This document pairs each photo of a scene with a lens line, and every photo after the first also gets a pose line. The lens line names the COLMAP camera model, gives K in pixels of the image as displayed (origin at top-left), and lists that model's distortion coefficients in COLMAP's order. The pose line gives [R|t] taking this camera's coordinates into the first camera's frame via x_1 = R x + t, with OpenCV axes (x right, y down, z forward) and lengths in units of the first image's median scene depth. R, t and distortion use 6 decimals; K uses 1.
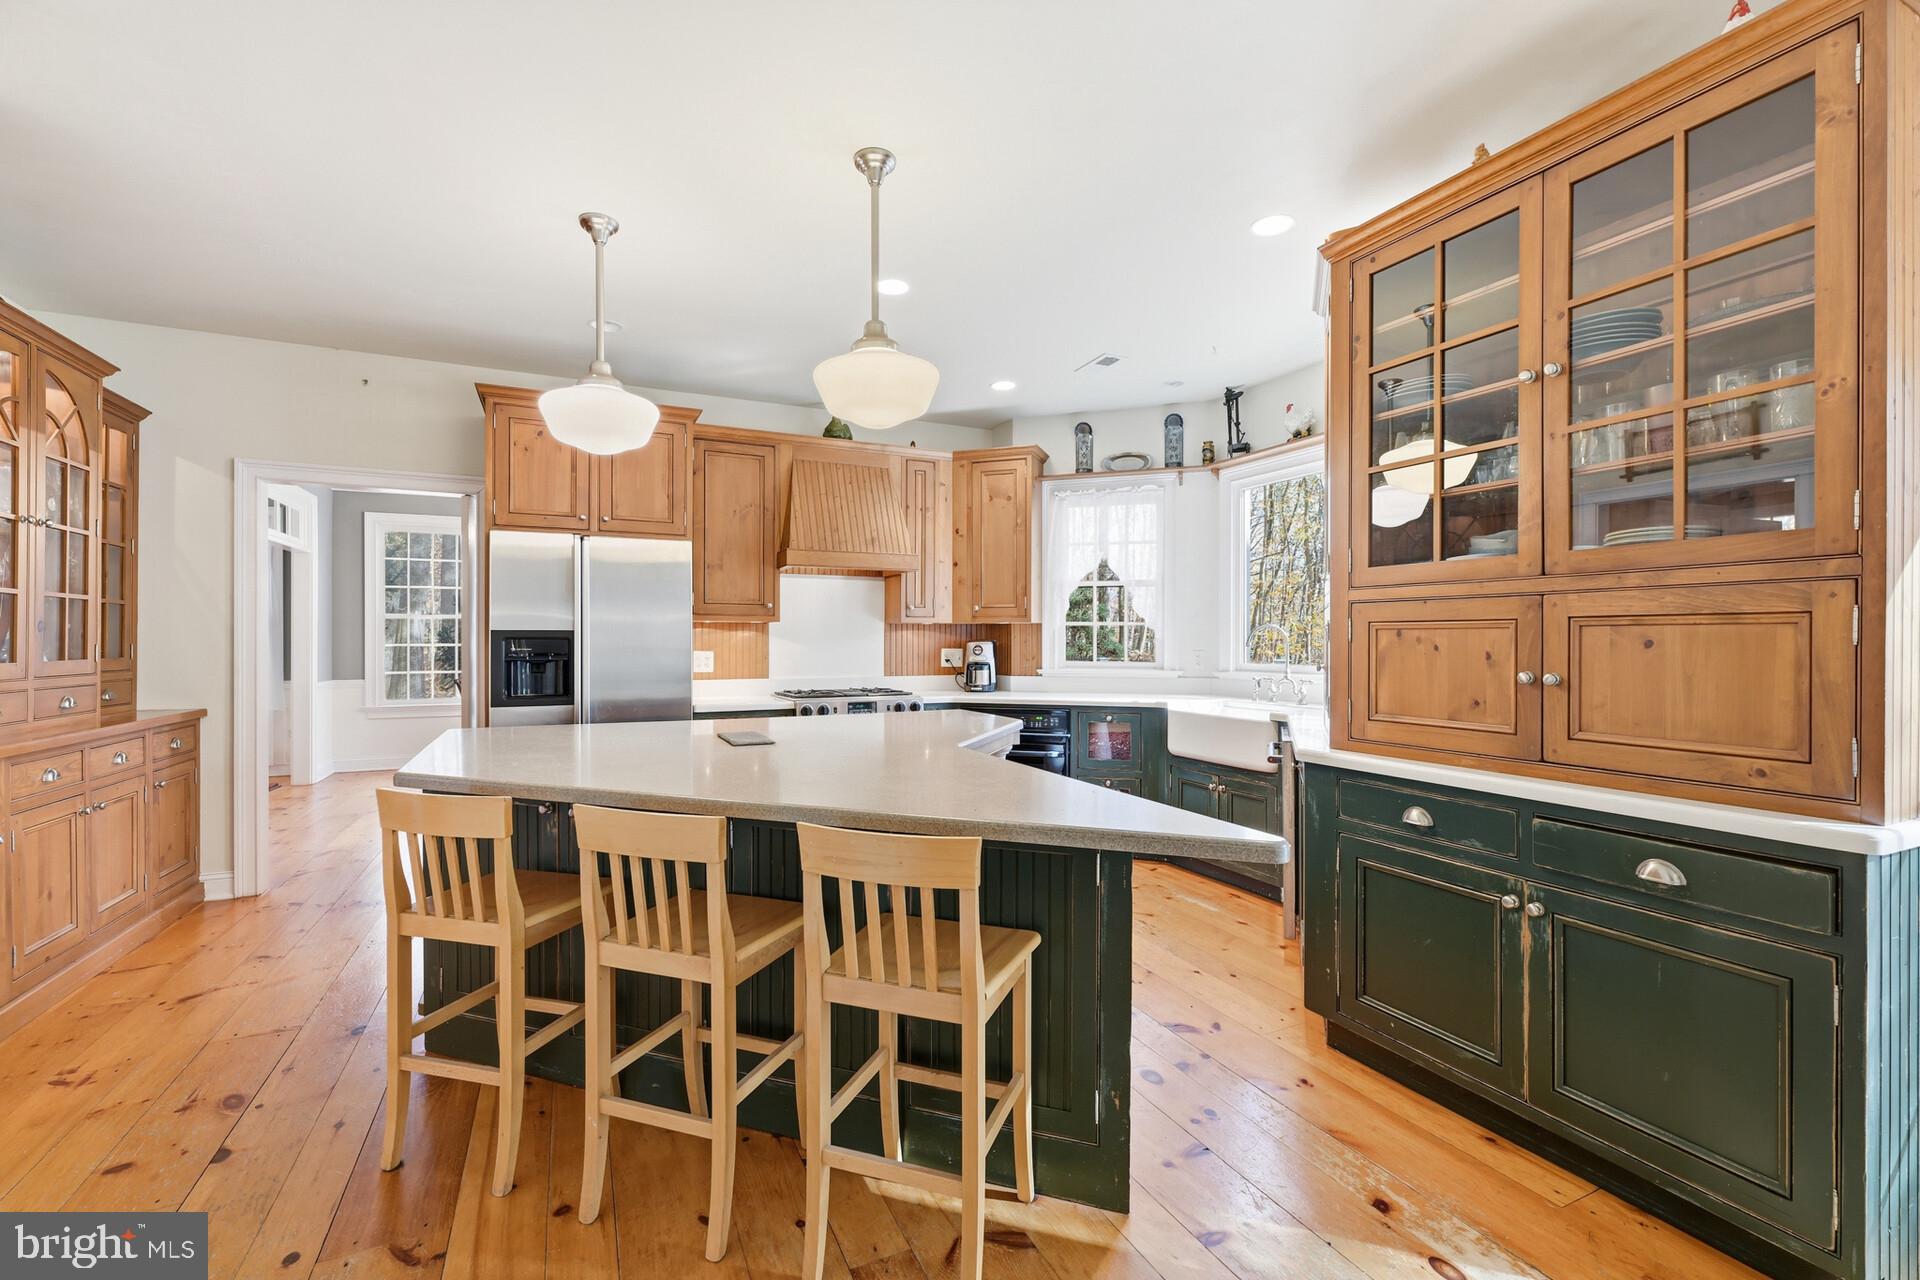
lens RADIAL K [[819.5, 0, 962.3], [0, 819.5, 641.1], [0, 0, 1]] dist [-0.000021, -0.001331]
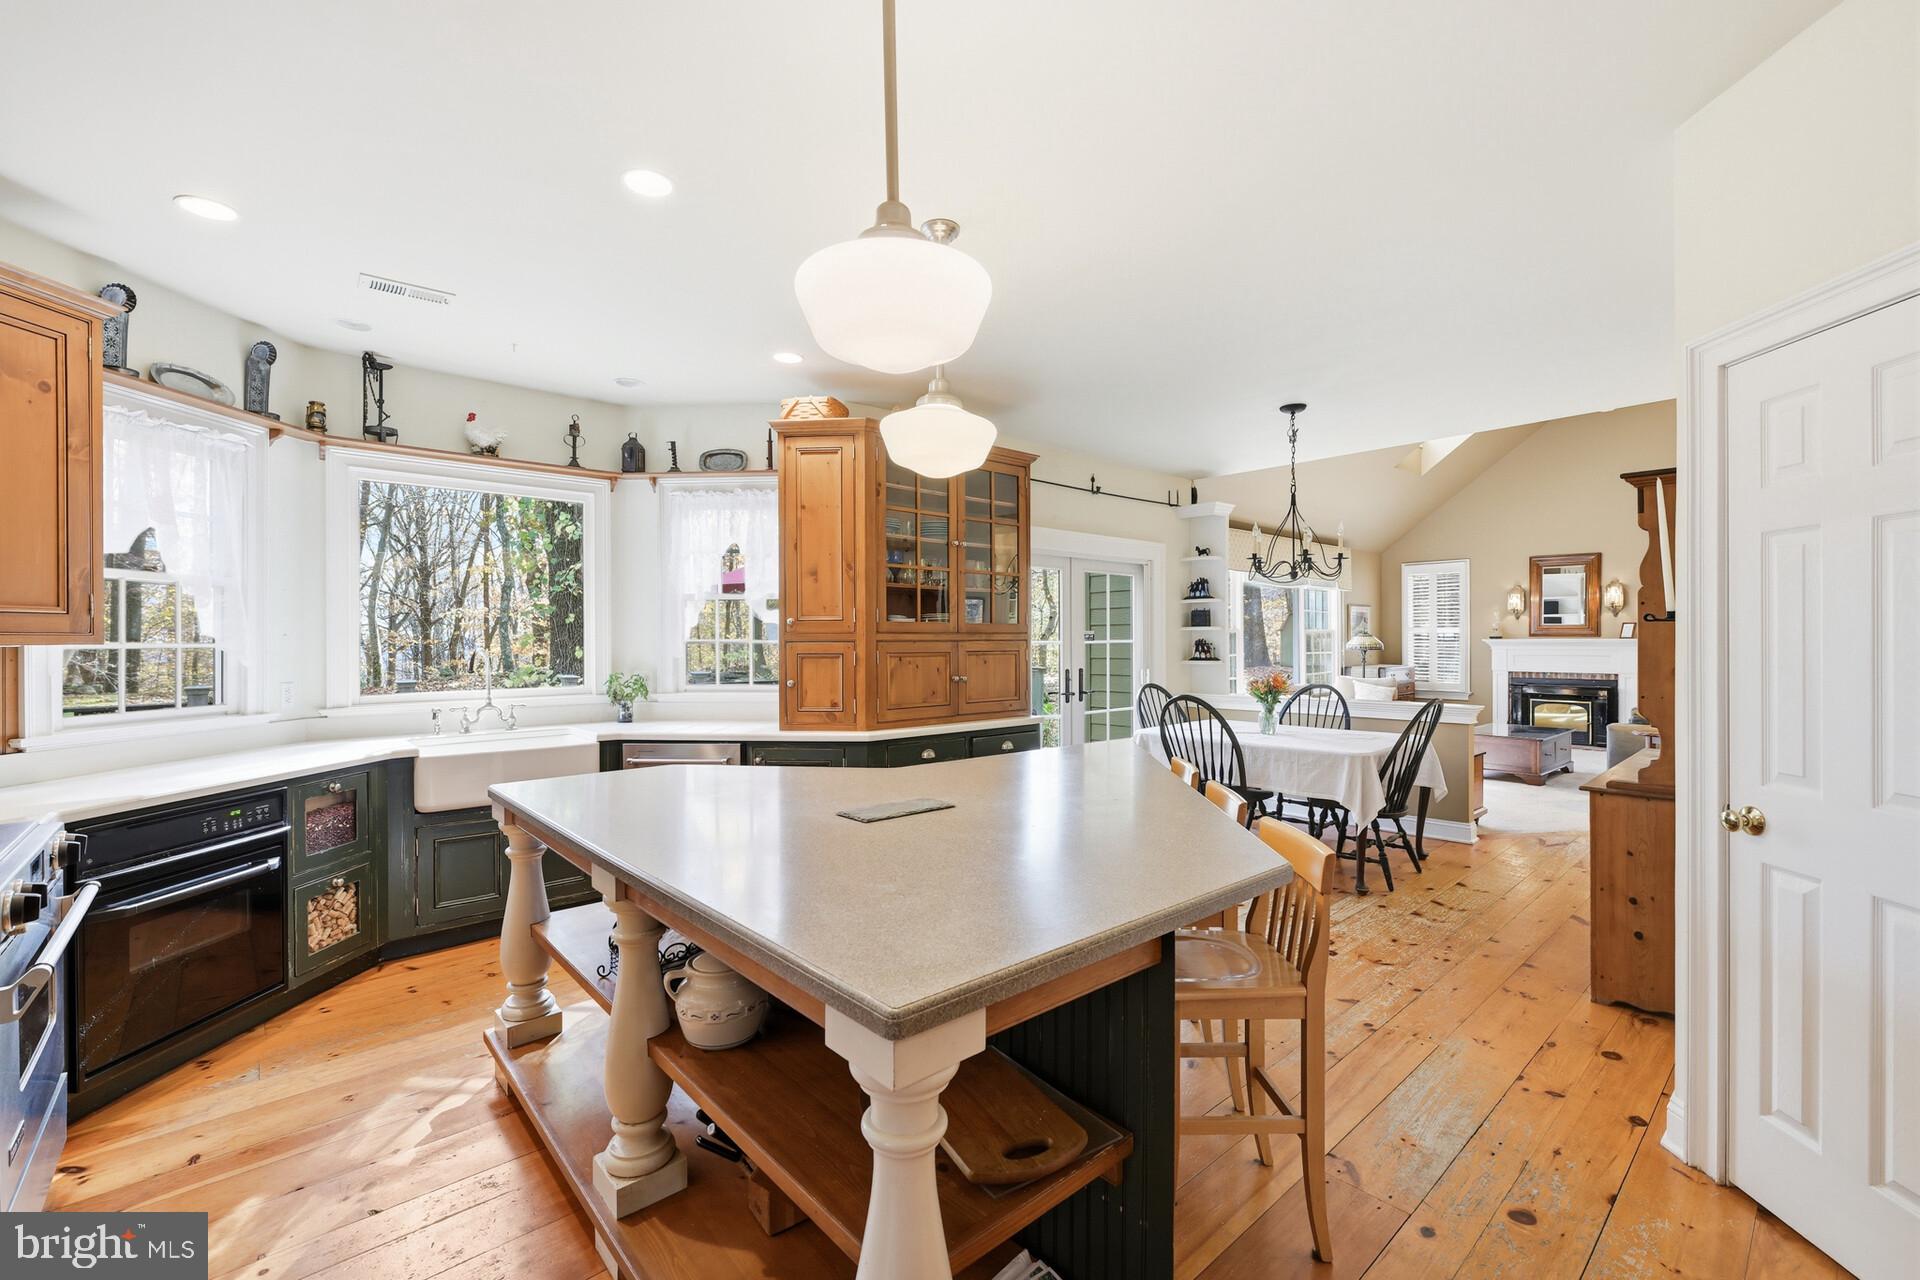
lens RADIAL K [[816.5, 0, 959.9], [0, 816.5, 643.3], [0, 0, 1]] dist [-0.002569, -0.000340]
pose [[-0.288283, -0.003295, 0.957540, -0.556215], [0.004346, 0.999979, 0.004749, -0.023818], [-0.957535, 0.005531, -0.288263, 0.626242]]
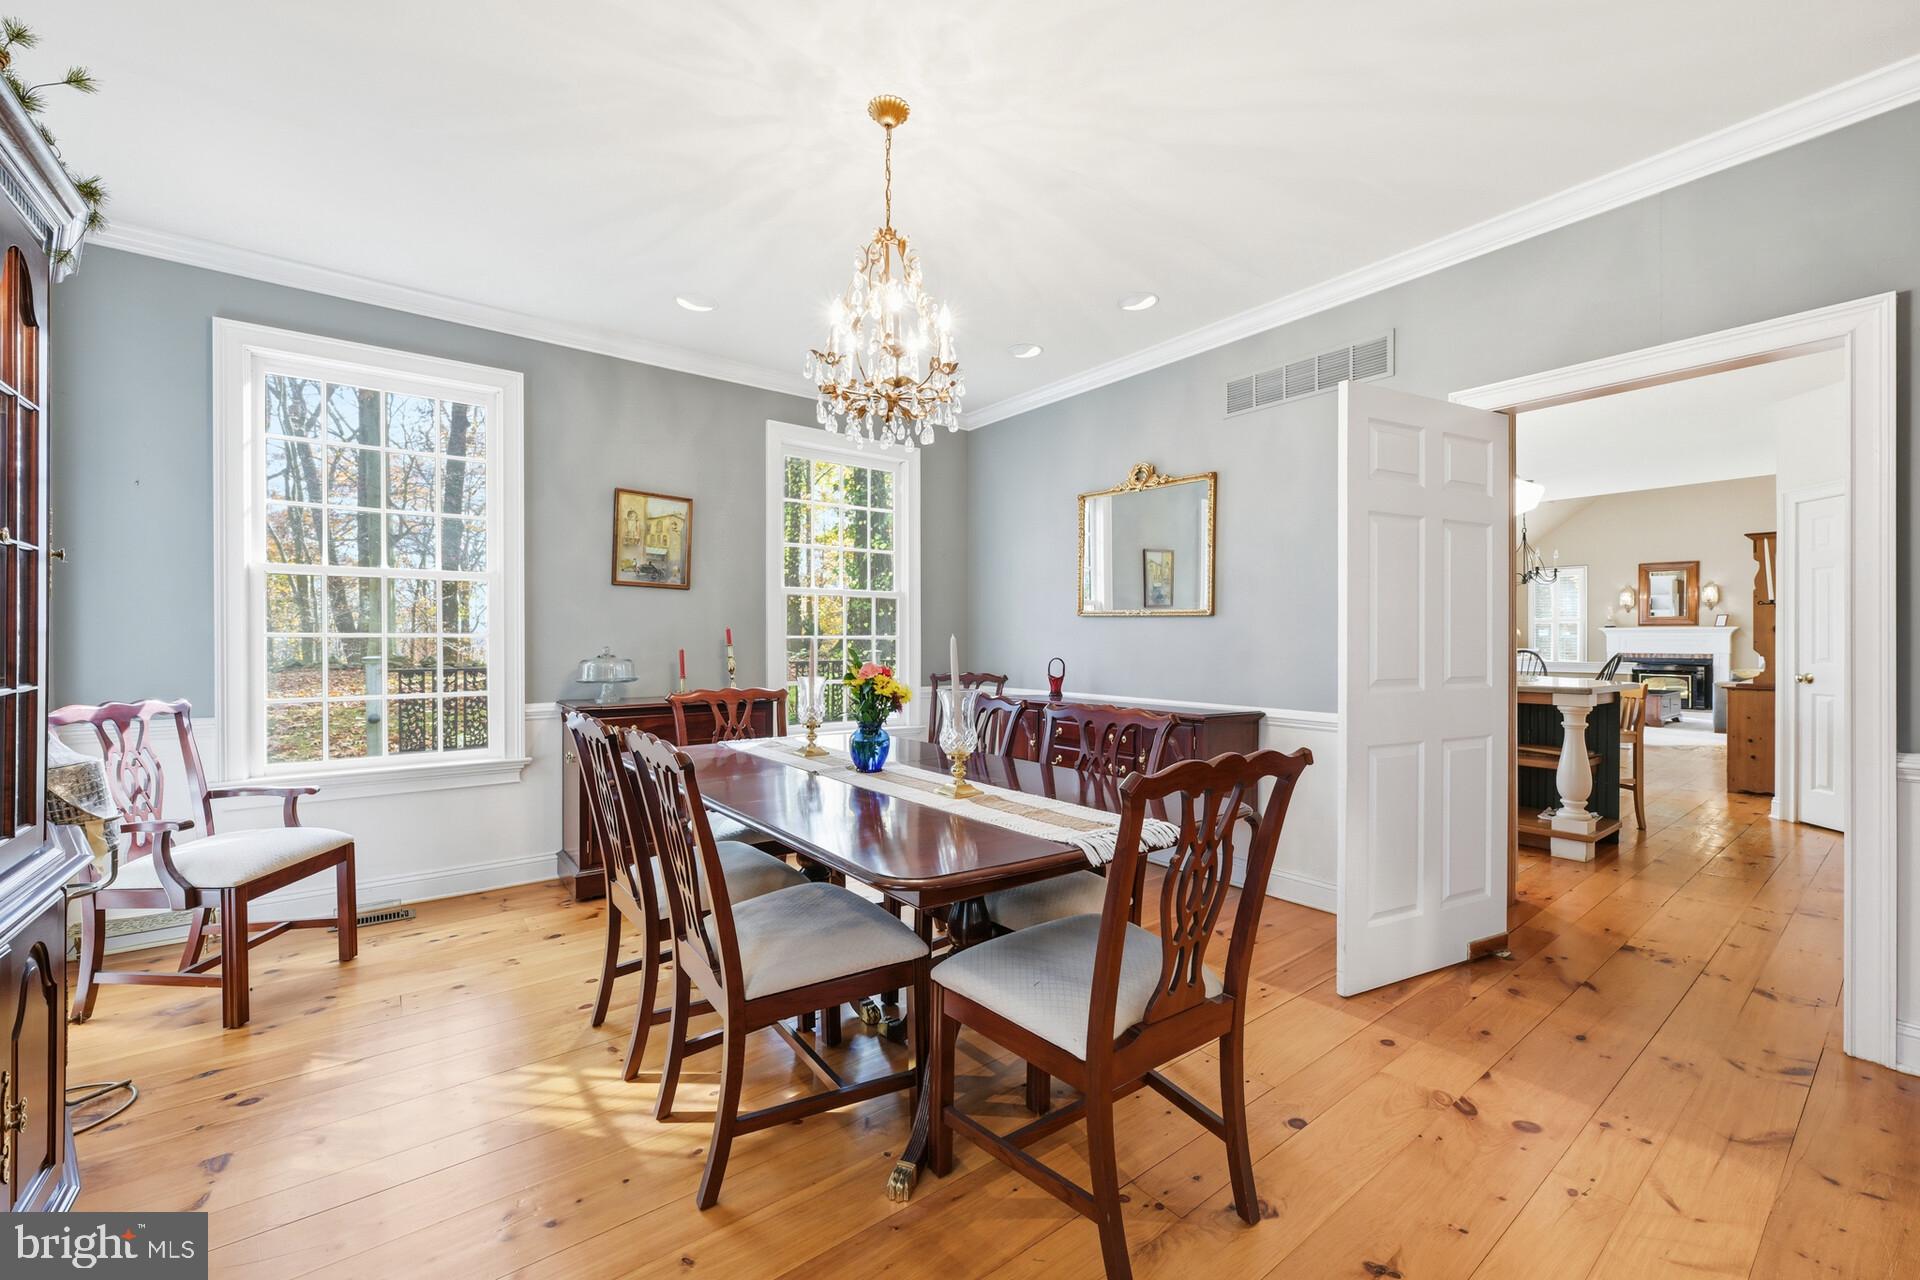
lens RADIAL K [[779.5, 0, 961.5], [0, 779.5, 642.8], [0, 0, 1]] dist [-0.004251, 0.000179]
pose [[-0.217928, -0.005659, 0.975948, -0.911945], [0.002580, 0.999976, 0.006374, 0.003281], [-0.975961, 0.003907, -0.217908, 1.231895]]
